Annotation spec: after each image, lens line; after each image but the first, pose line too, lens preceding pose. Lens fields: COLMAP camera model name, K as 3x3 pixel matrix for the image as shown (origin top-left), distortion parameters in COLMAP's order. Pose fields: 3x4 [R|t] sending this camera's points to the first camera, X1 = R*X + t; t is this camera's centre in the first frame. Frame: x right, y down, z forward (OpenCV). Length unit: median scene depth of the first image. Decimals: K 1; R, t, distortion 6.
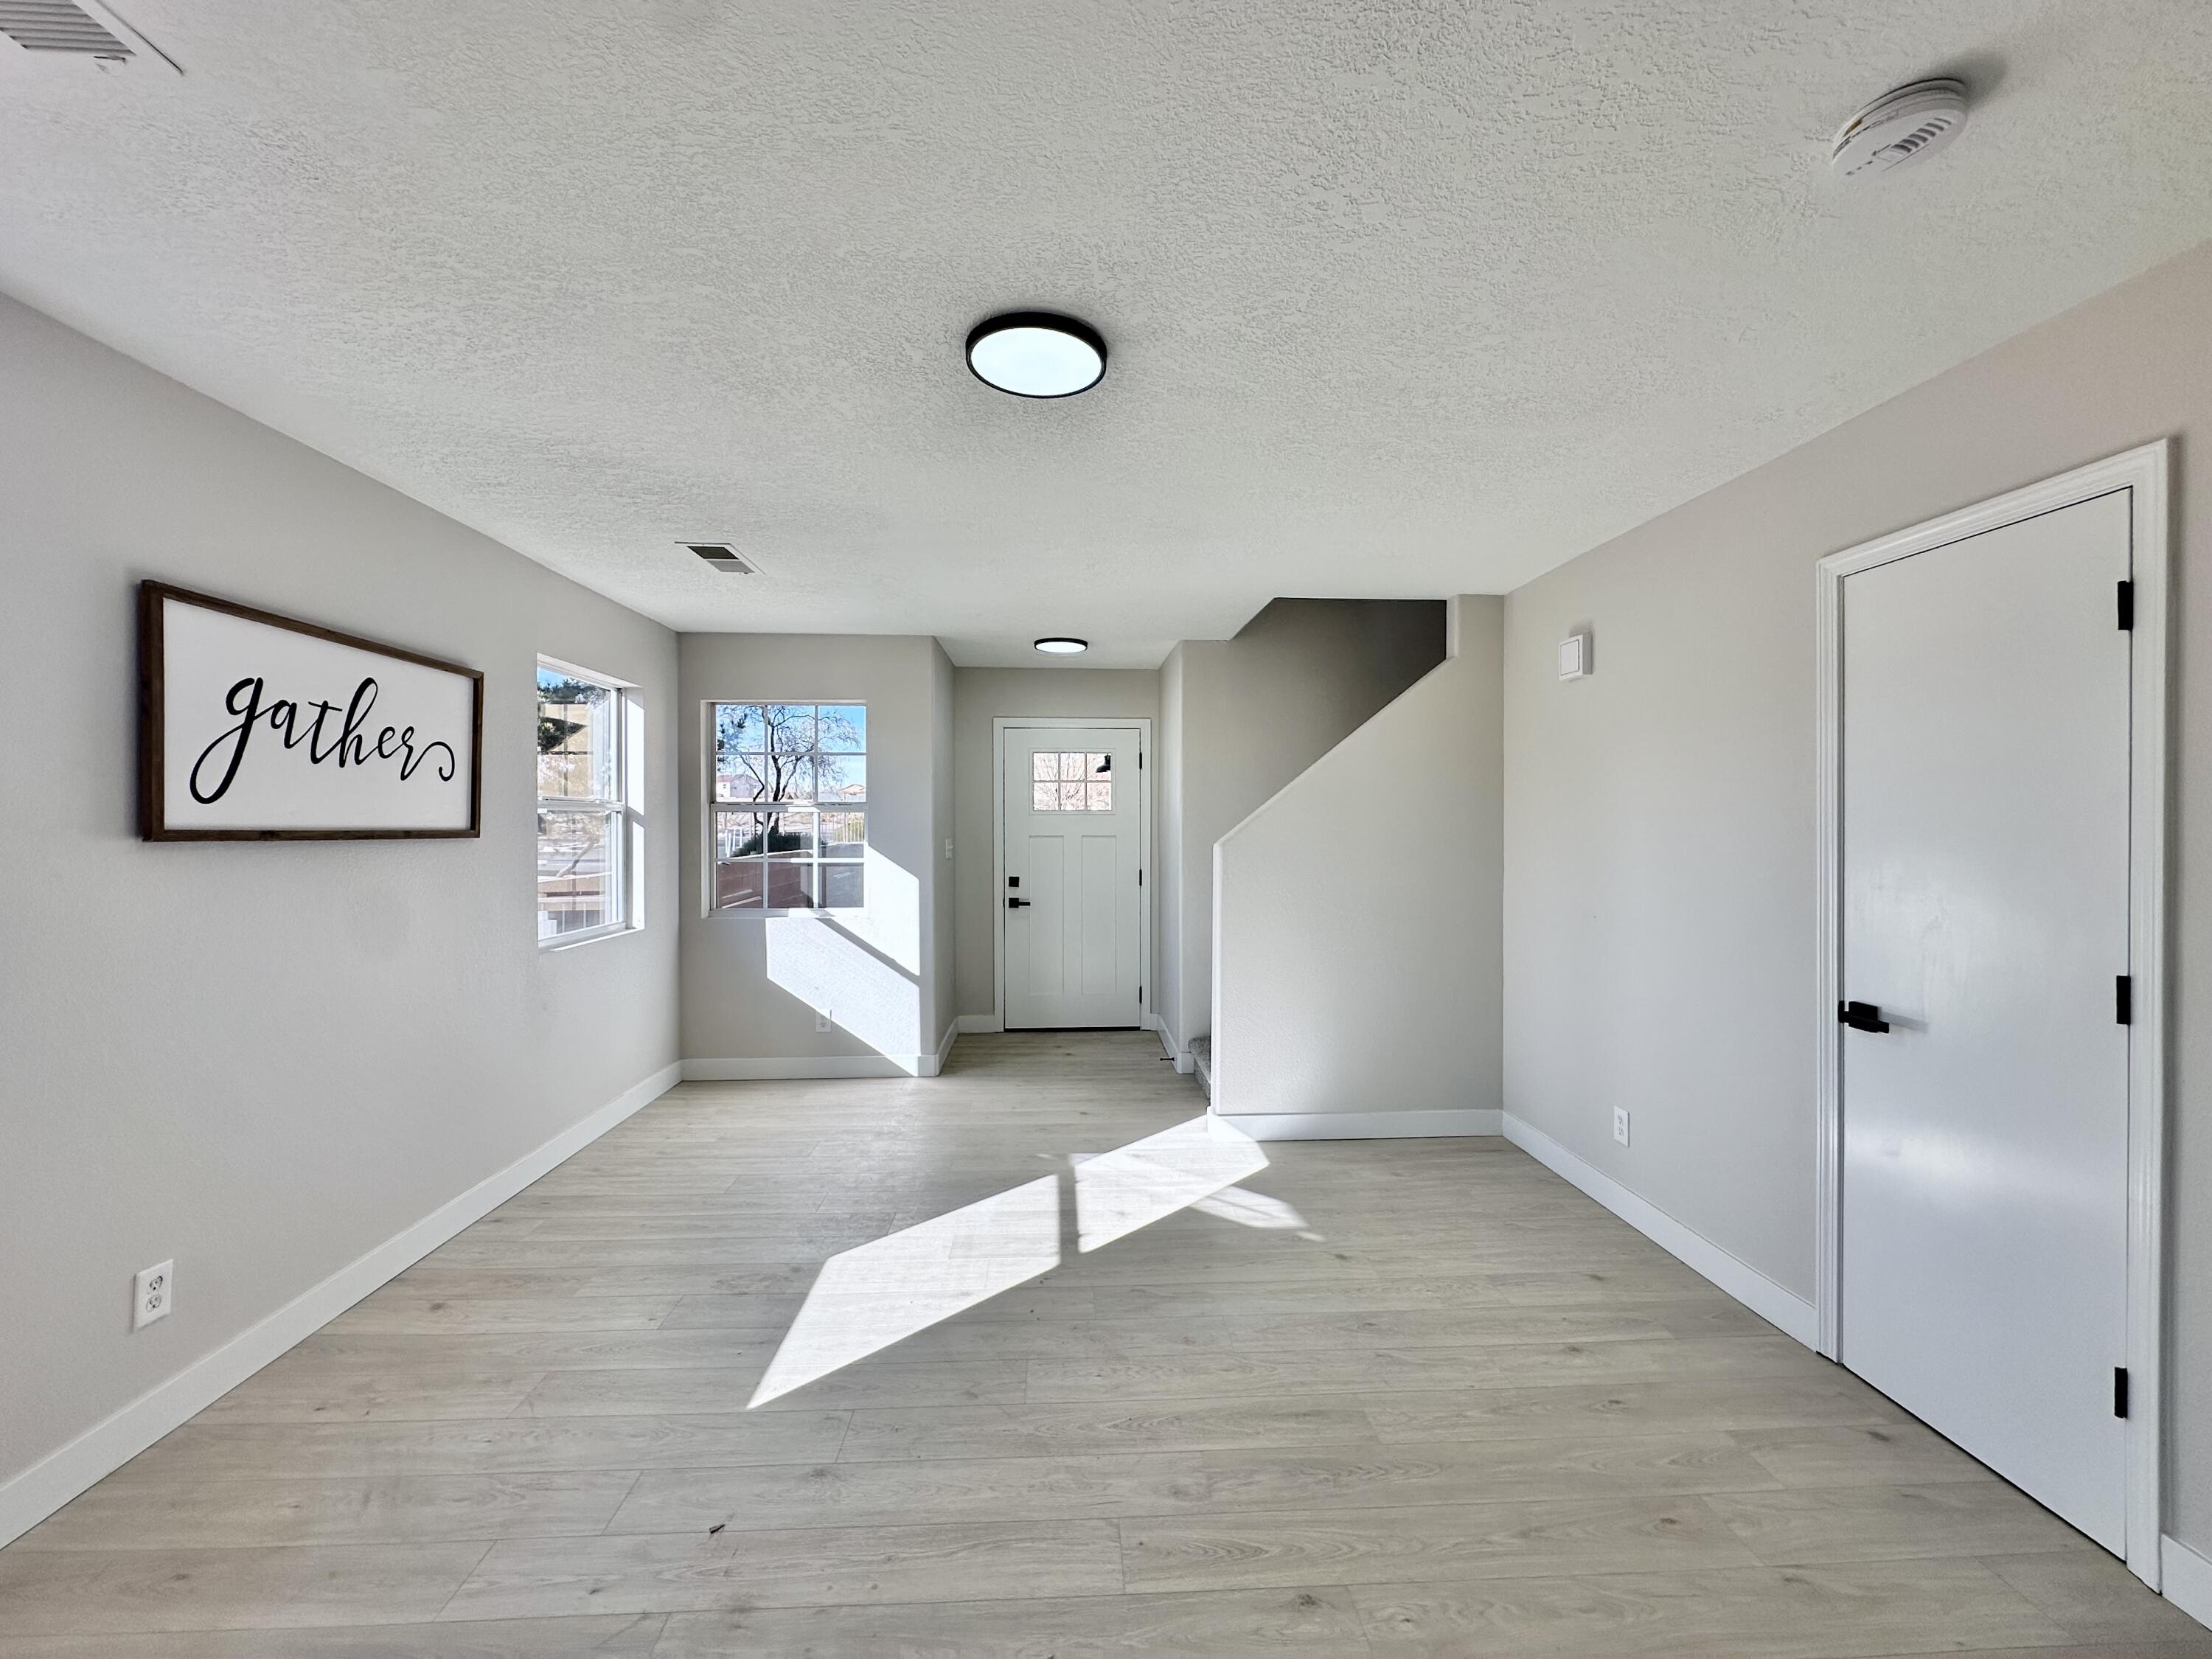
lens RADIAL K [[887.5, 0, 1107.3], [0, 887.5, 828.7], [0, 0, 1]] dist [-0.002225, -0.000319]
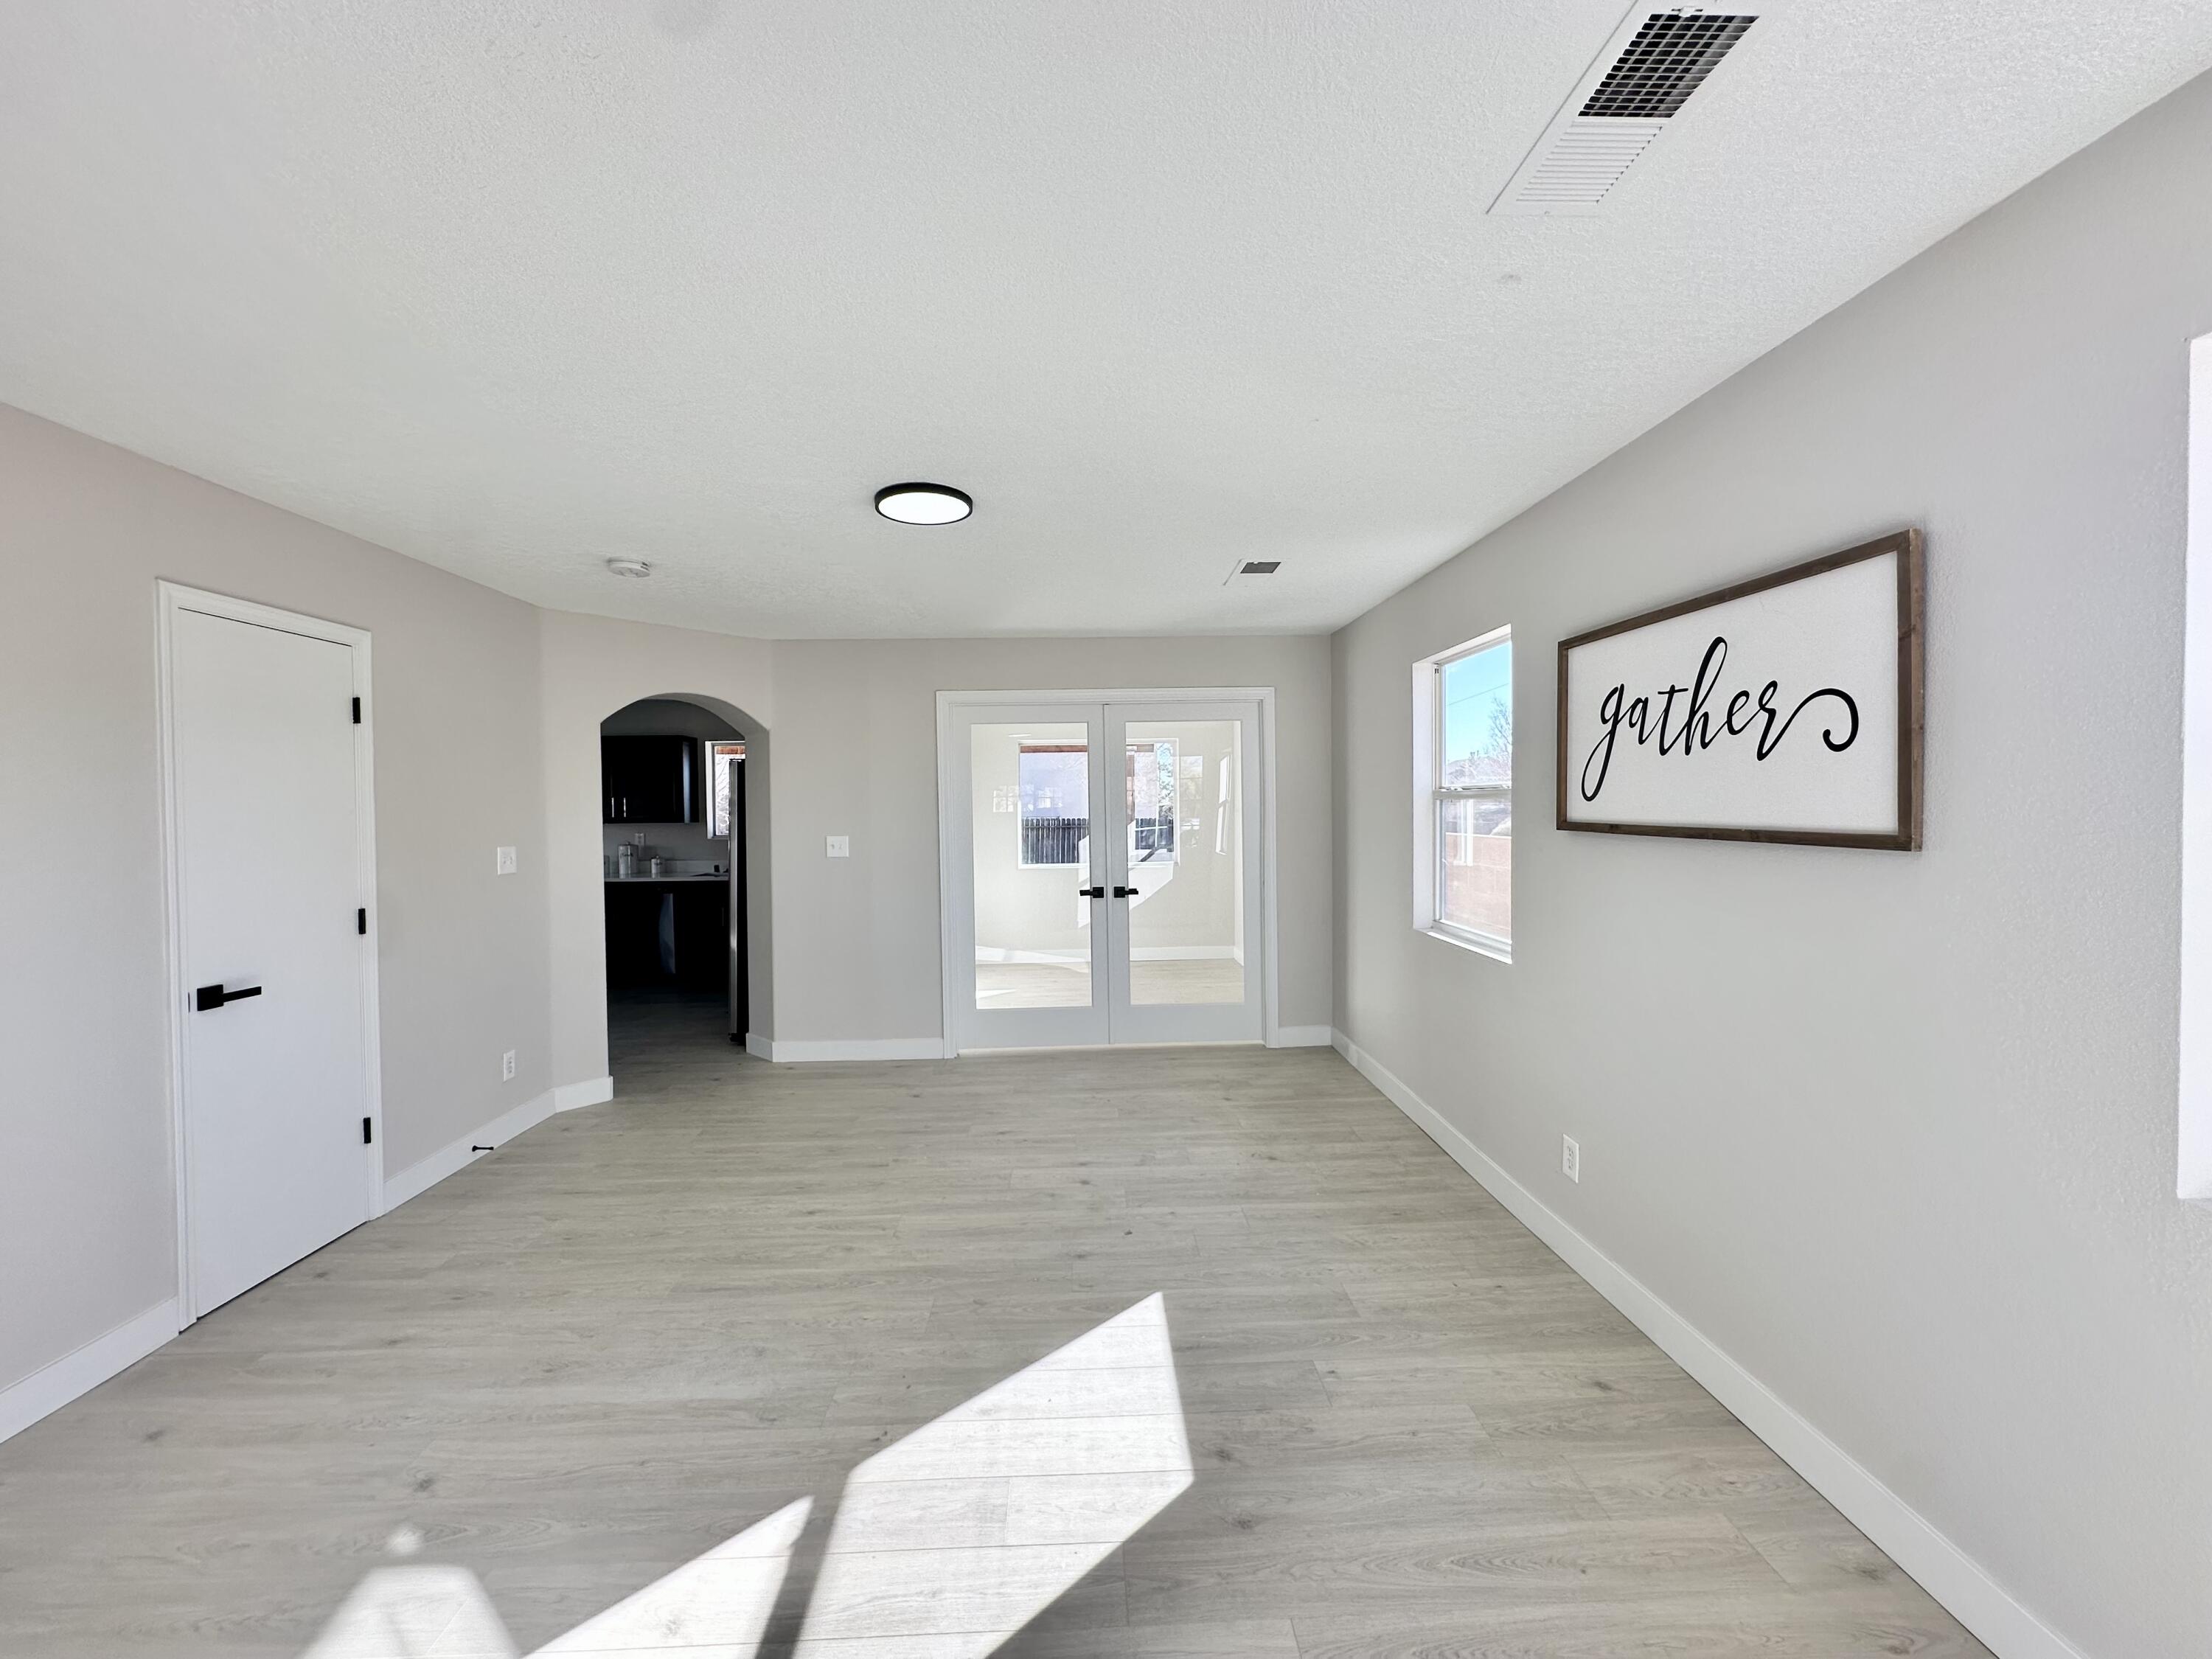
lens RADIAL K [[887.5, 0, 1106.3], [0, 887.5, 826.5], [0, 0, 1]] dist [-0.002225, -0.000319]
pose [[-0.999855, 0.010057, 0.013728, -0.310504], [0.010460, 0.999507, 0.029608, -0.031415], [-0.013423, 0.029747, -0.999467, 1.942415]]
